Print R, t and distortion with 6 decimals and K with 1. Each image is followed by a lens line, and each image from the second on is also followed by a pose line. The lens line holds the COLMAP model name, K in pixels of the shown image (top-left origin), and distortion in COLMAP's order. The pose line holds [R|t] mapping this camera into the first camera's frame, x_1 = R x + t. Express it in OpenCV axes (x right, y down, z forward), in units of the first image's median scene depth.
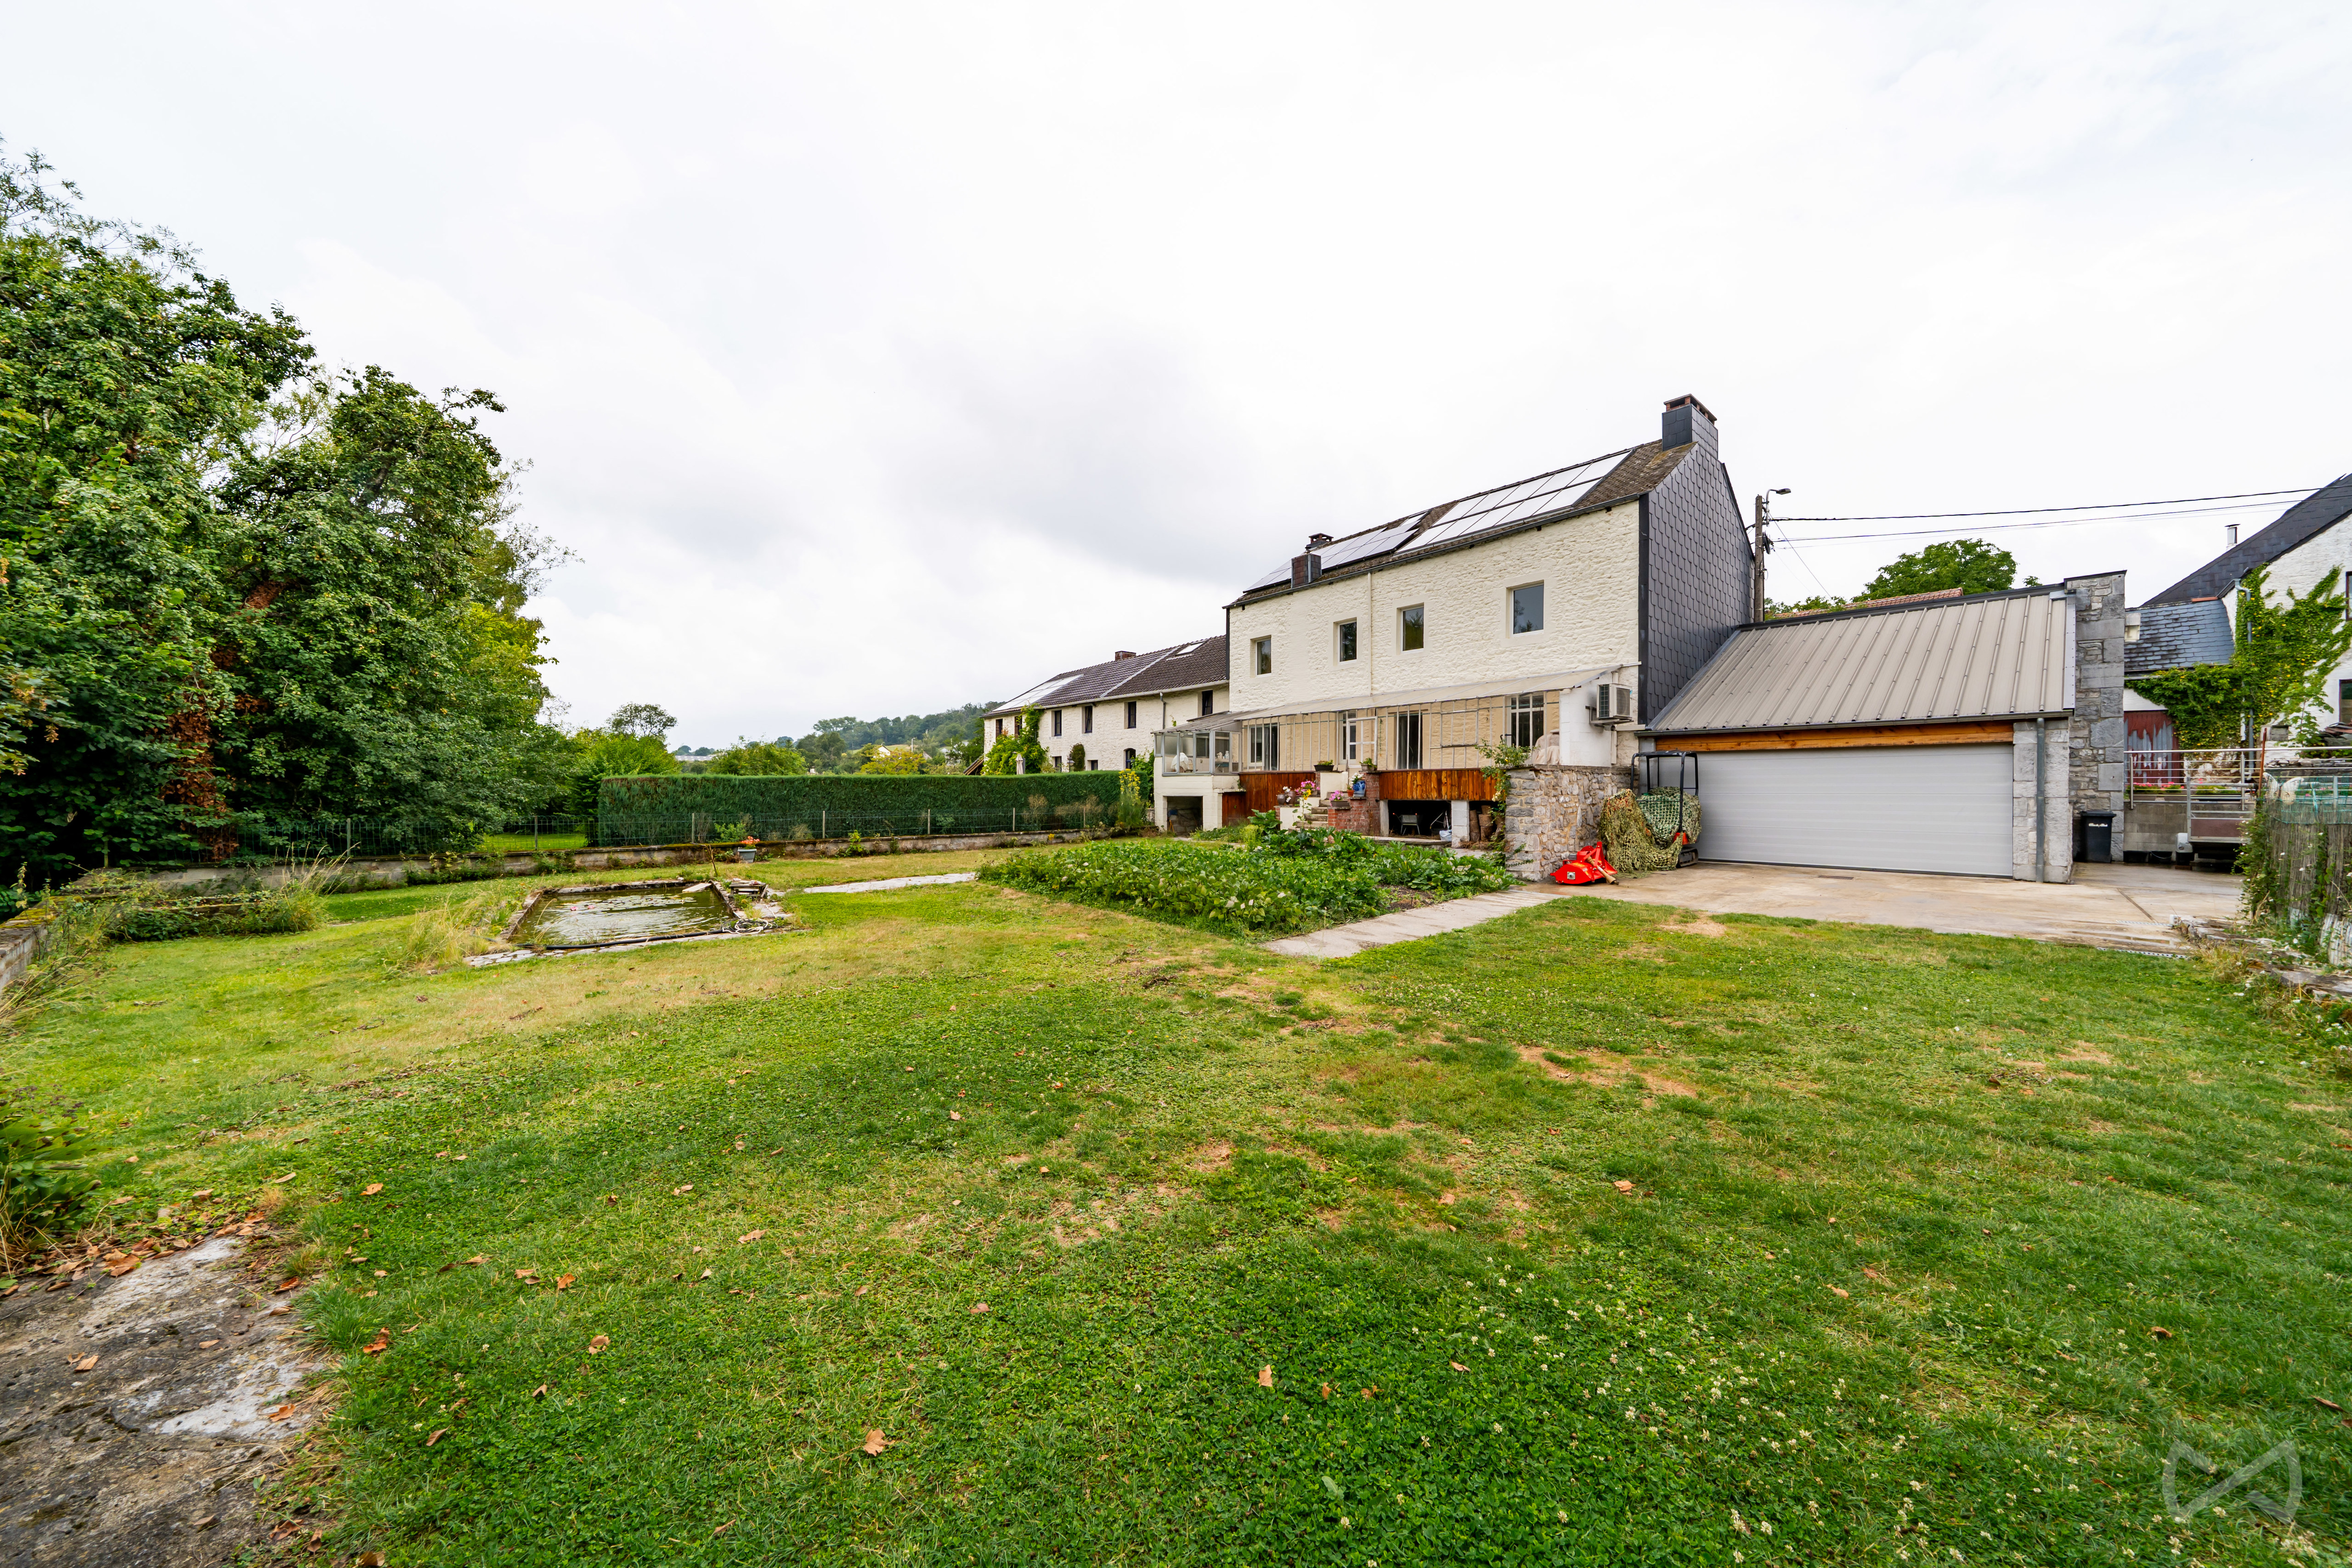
lens RADIAL K [[793.5, 0, 1176.0], [0, 793.5, 784.0], [0, 0, 1]] dist [-0.000834, -0.000053]
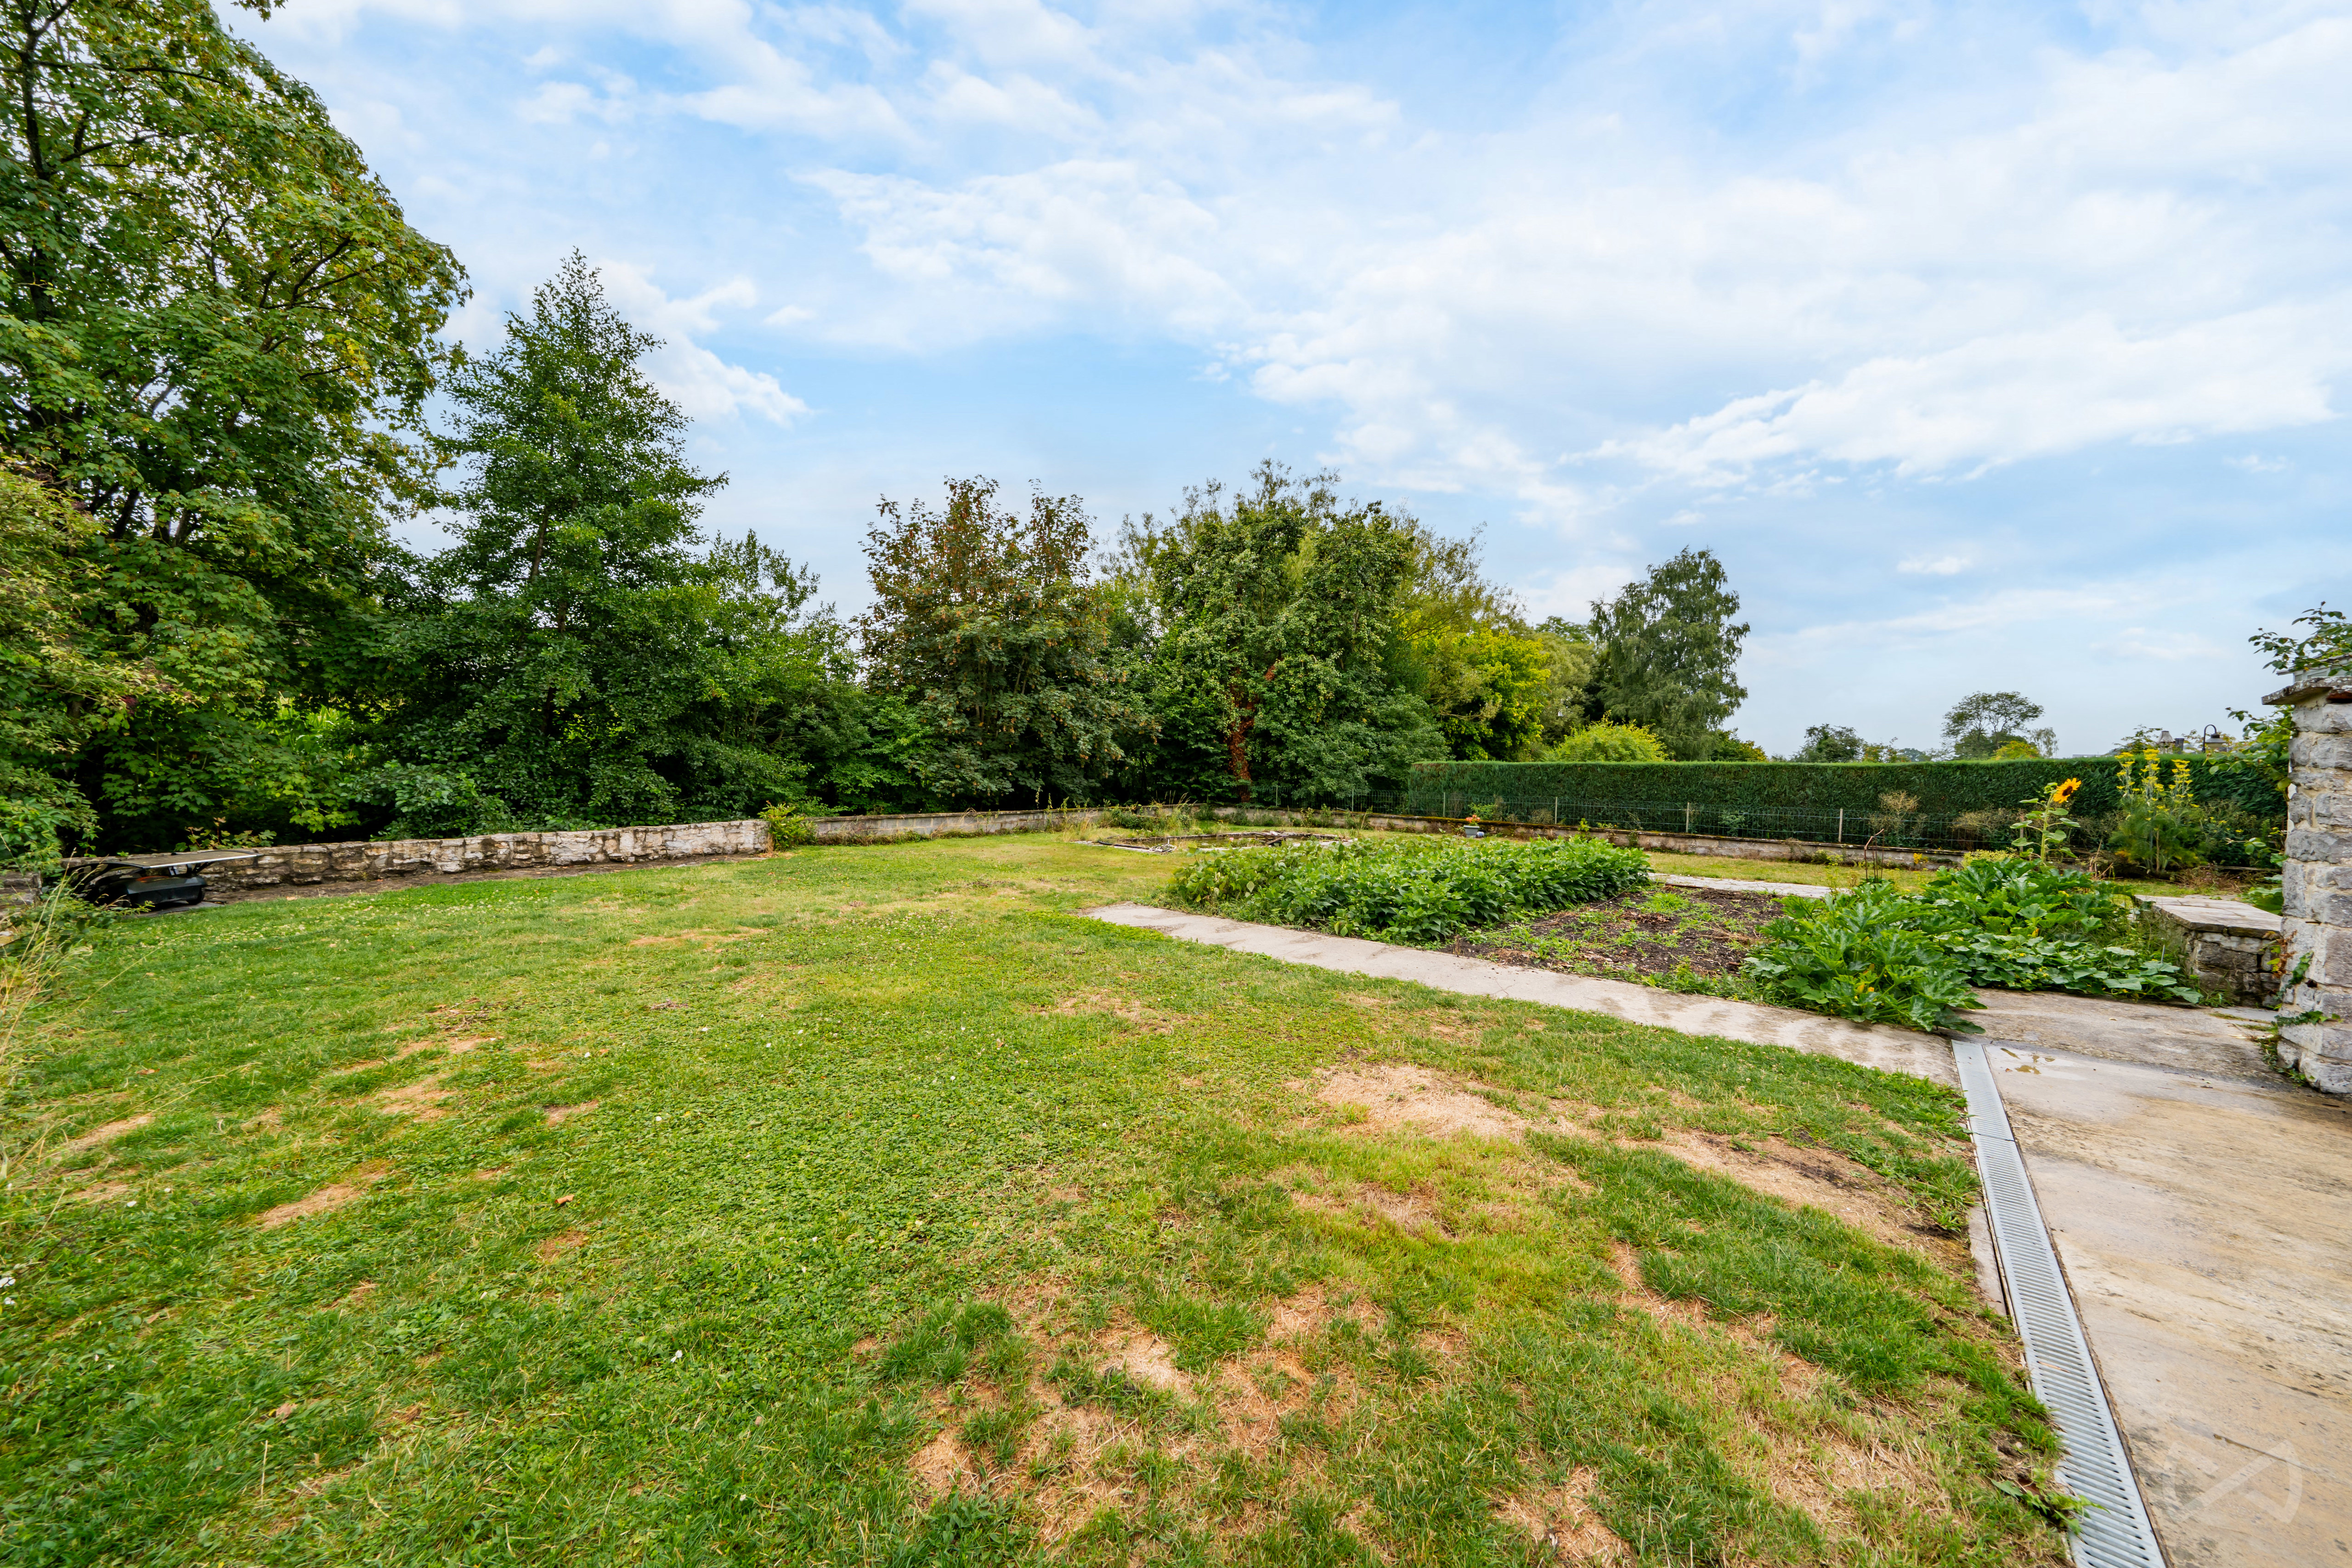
lens RADIAL K [[793.5, 0, 1176.0], [0, 793.5, 784.0], [0, 0, 1]] dist [-0.000834, -0.000053]
pose [[0.122157, 0.018843, -0.992332, 0.423669], [-0.022657, 0.999612, 0.016192, 0.010629], [0.992252, 0.020505, 0.122536, 0.347639]]
